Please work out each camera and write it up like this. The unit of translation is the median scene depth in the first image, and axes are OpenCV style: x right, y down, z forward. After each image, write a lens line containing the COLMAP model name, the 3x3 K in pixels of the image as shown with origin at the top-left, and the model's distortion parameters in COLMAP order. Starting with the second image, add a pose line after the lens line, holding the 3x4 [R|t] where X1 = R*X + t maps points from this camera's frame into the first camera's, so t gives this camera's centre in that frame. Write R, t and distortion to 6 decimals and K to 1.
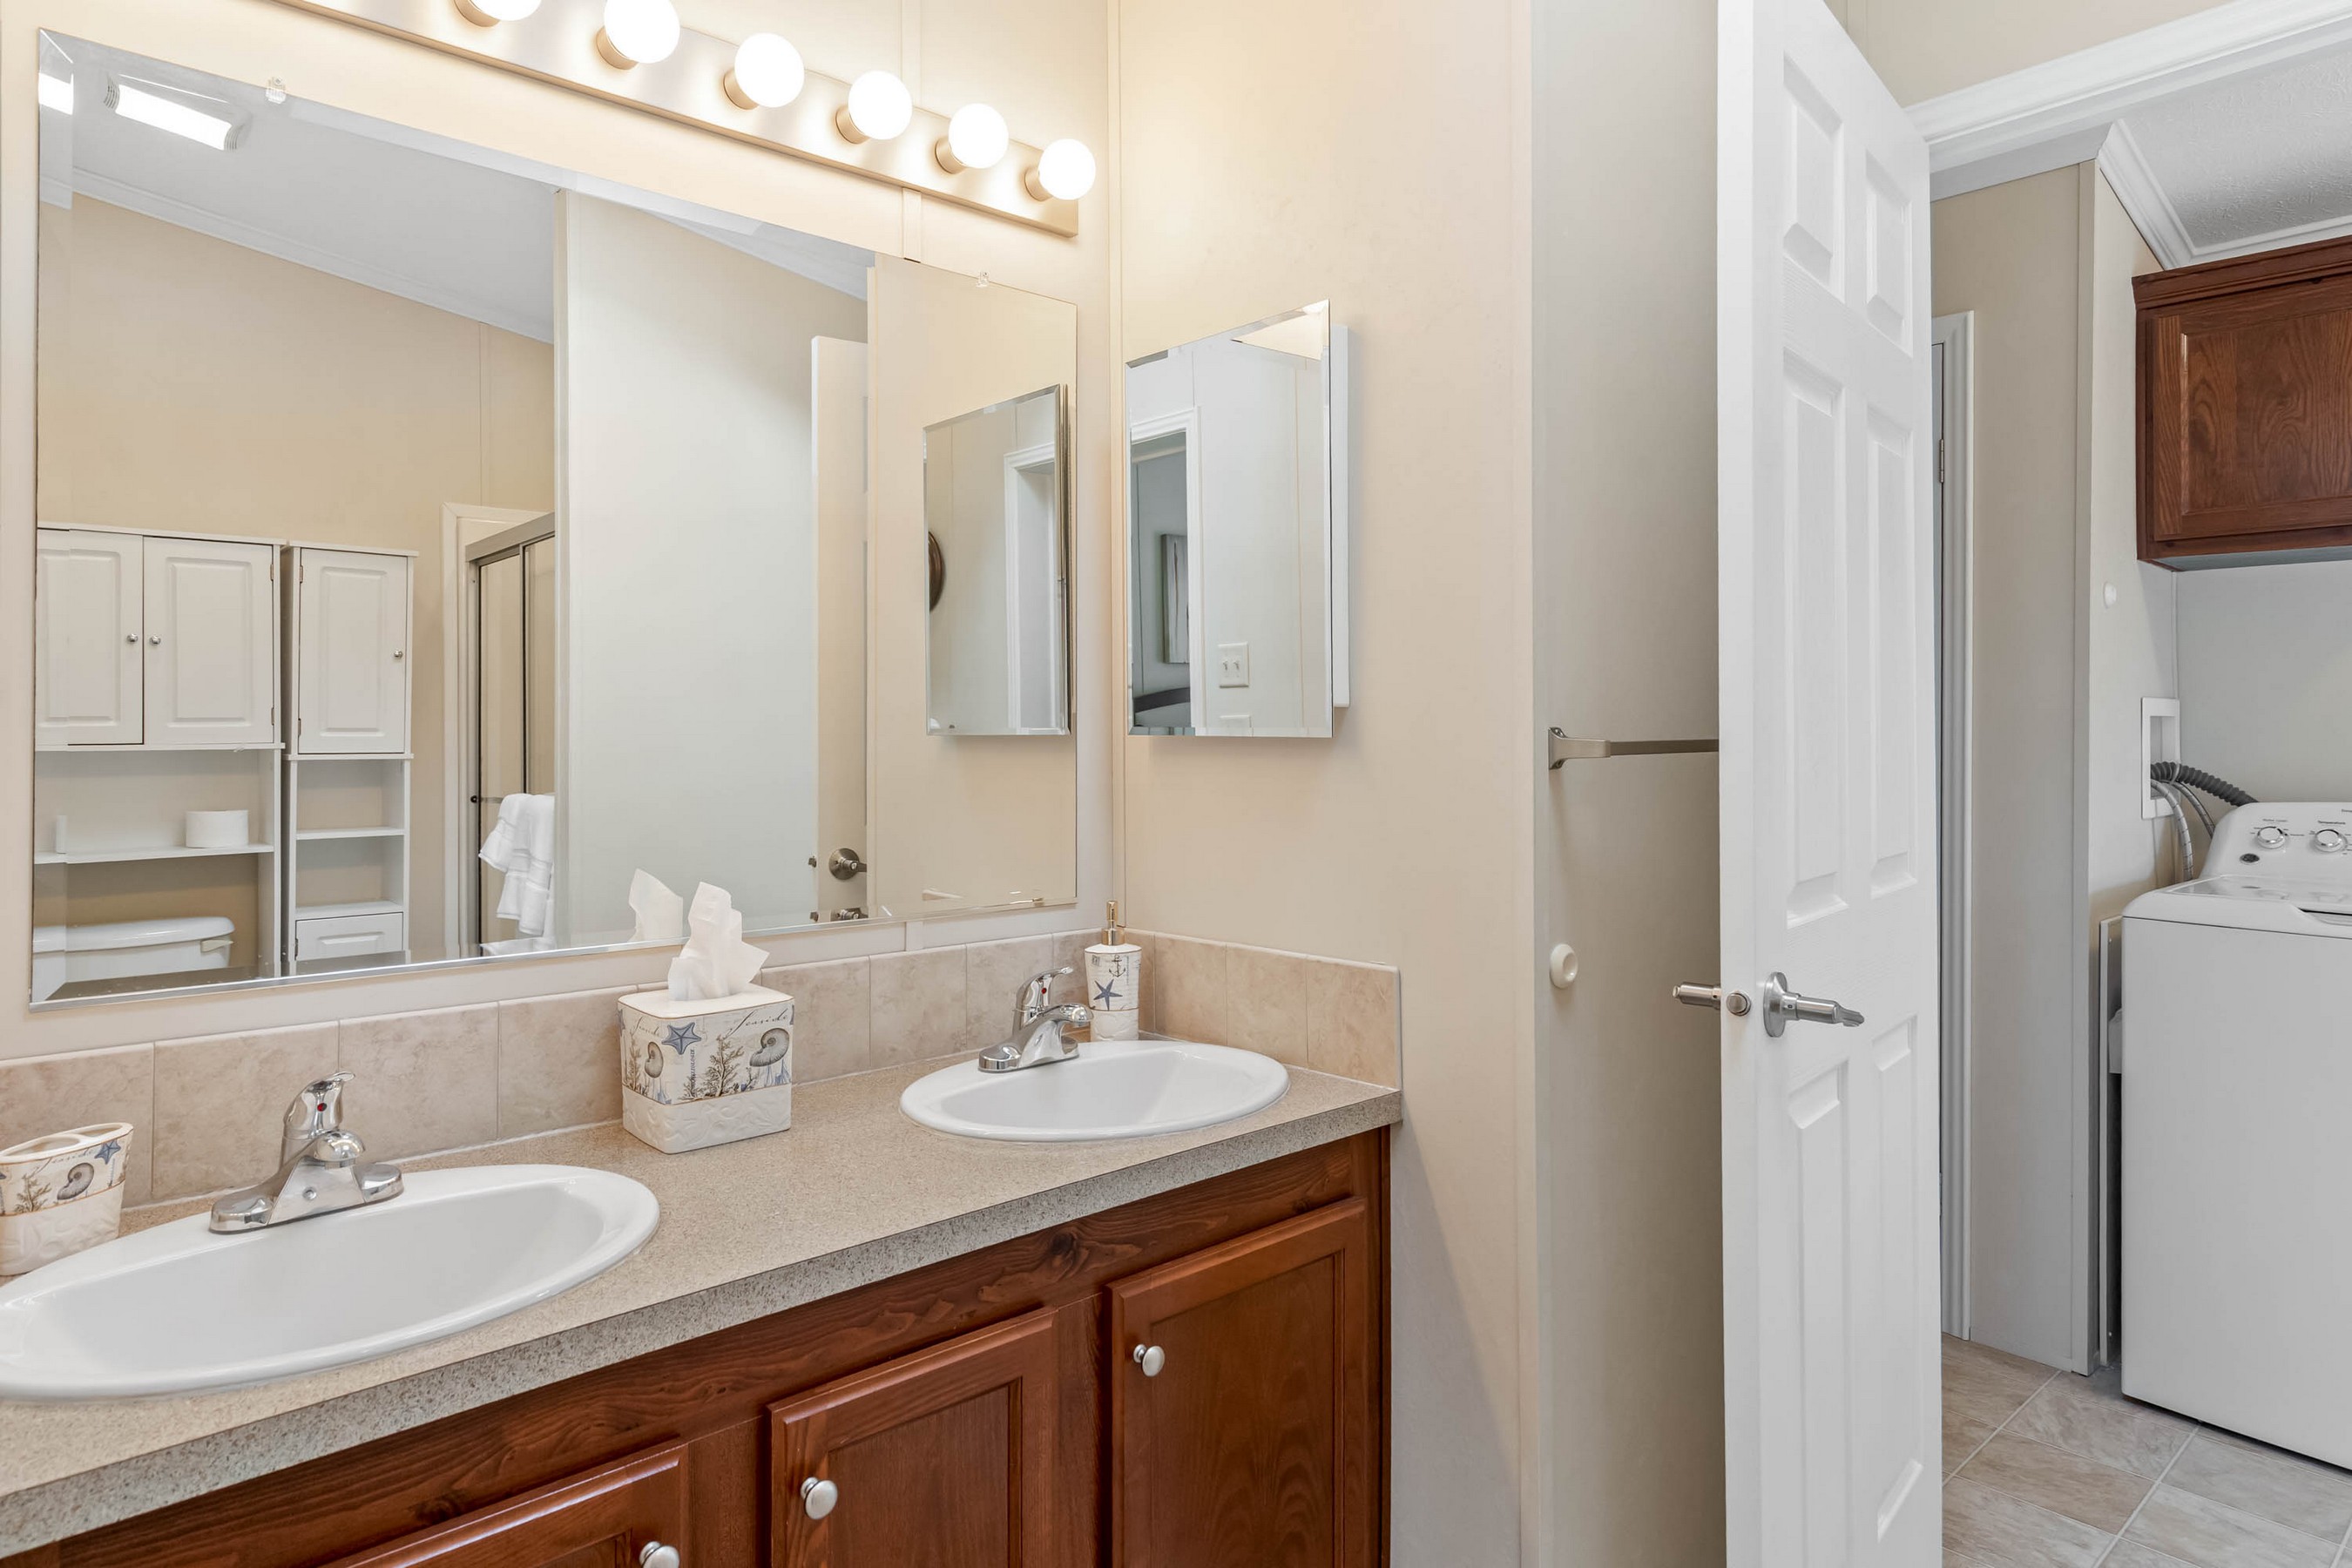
lens RADIAL K [[1305.6, 0, 1188.4], [0, 1305.6, 716.1], [0, 0, 1]] dist [0.001665, 0.001766]
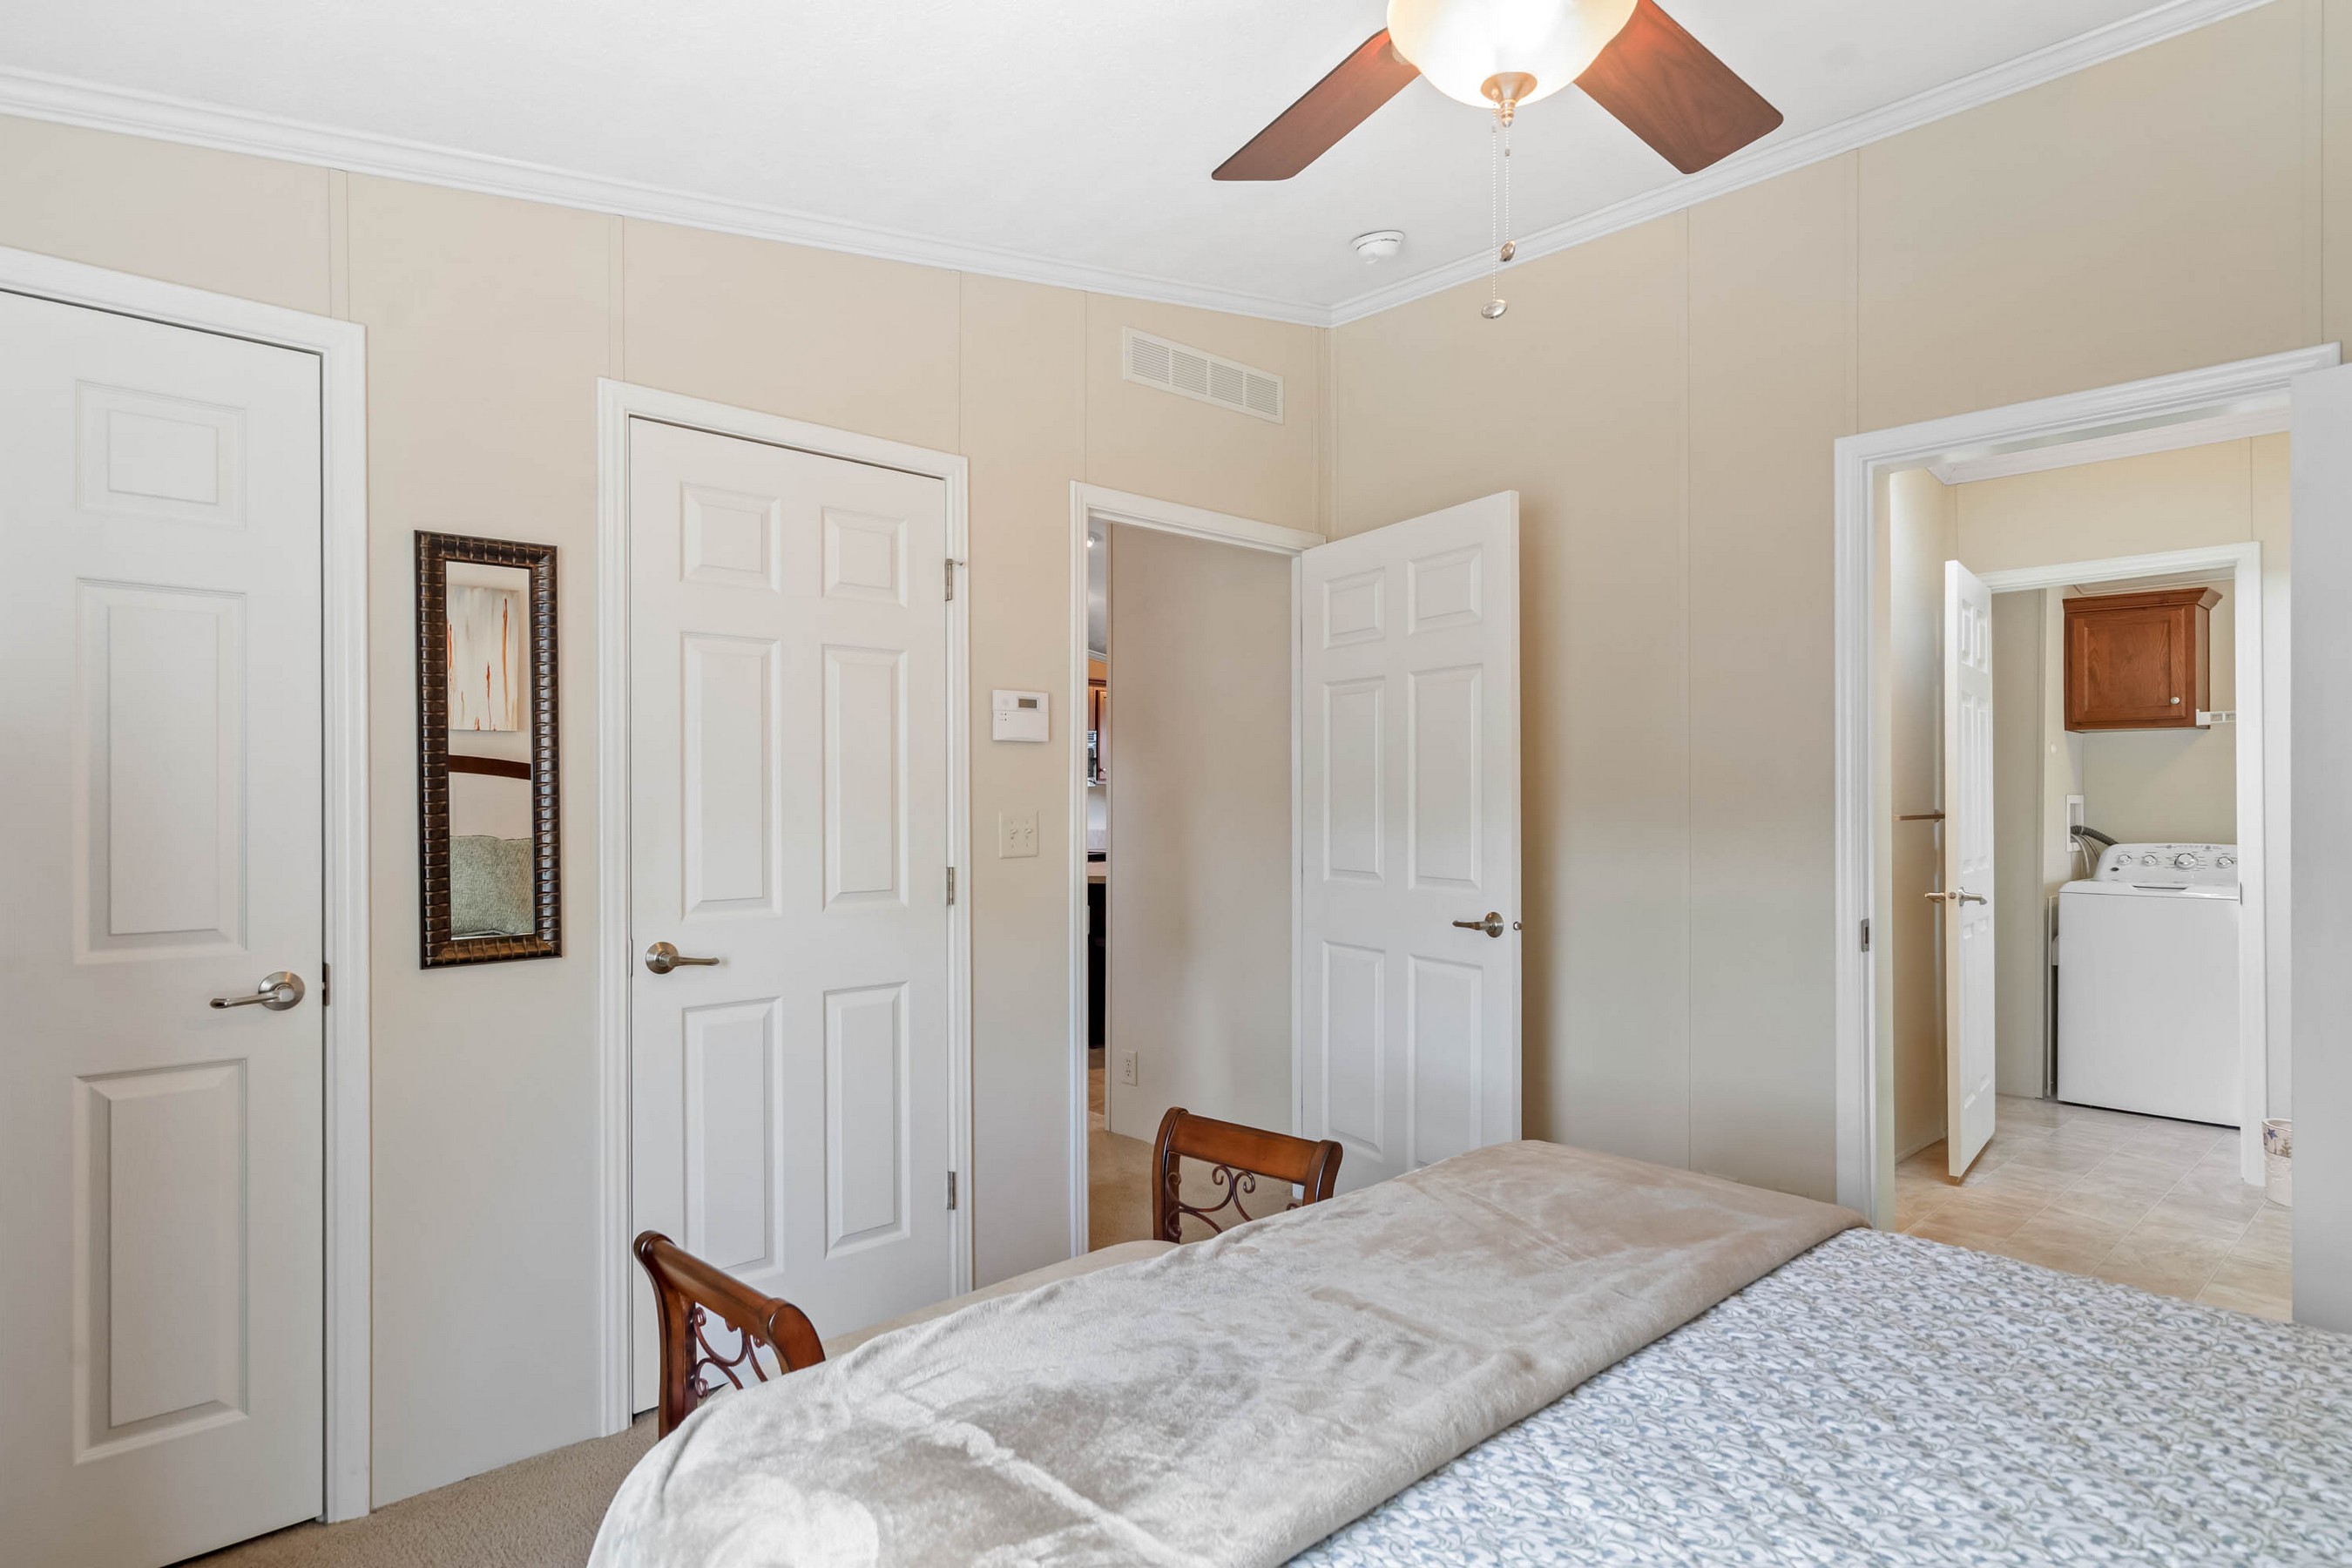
lens RADIAL K [[1305.6, 0, 1171.8], [0, 1305.6, 799.4], [0, 0, 1]] dist [0.001665, 0.001766]
pose [[0.999230, -0.001099, 0.039212, -0.841914], [0.000936, 0.999991, 0.004178, -0.018313], [-0.039216, -0.004138, 0.999222, -1.111685]]
